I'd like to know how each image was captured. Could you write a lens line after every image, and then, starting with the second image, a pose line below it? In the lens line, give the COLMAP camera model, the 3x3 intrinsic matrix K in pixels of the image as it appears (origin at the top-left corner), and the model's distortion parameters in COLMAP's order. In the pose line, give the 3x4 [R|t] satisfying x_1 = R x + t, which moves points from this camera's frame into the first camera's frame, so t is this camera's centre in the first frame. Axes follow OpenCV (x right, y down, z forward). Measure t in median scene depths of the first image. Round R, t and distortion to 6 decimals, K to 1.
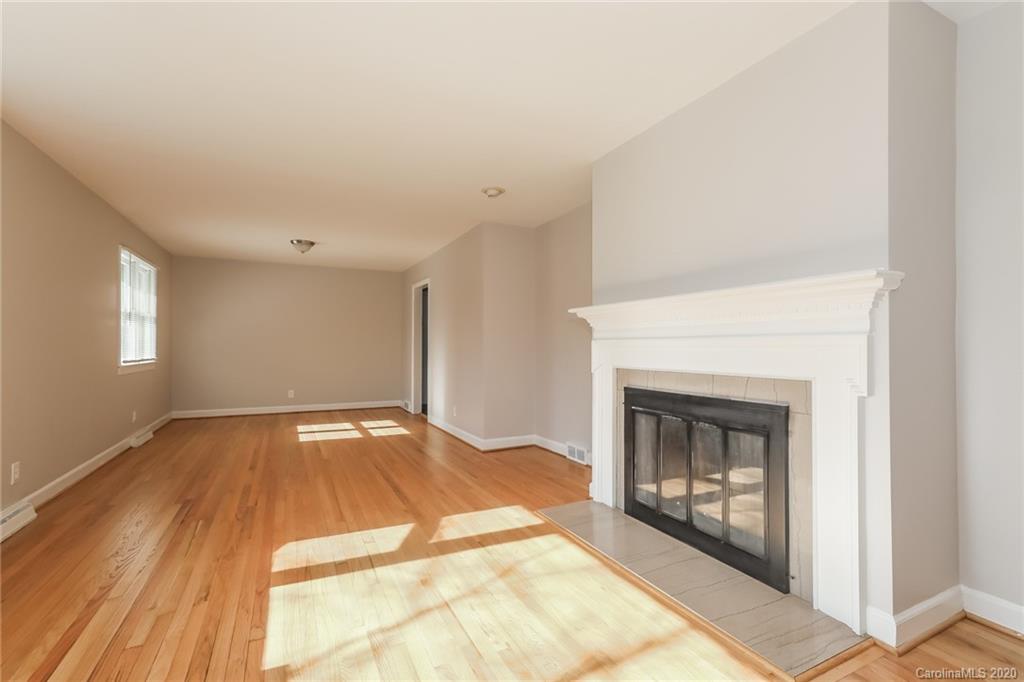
lens RADIAL K [[469.0, 0, 527.1], [0, 469.0, 351.8], [0, 0, 1]] dist [0.018316, 0.000304]
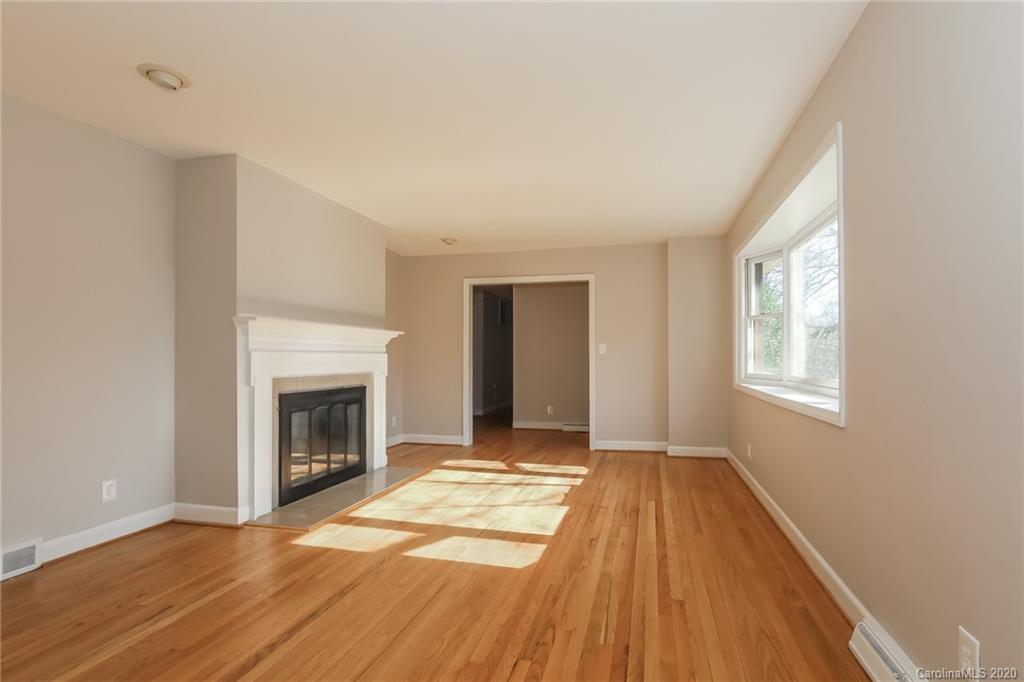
lens RADIAL K [[469.0, 0, 513.7], [0, 469.0, 346.4], [0, 0, 1]] dist [0.018316, 0.000304]
pose [[-0.730109, 0.015446, 0.683156, -1.235570], [0.006227, 0.999853, -0.015952, -0.022530], [-0.683302, -0.007393, -0.730099, 1.835422]]
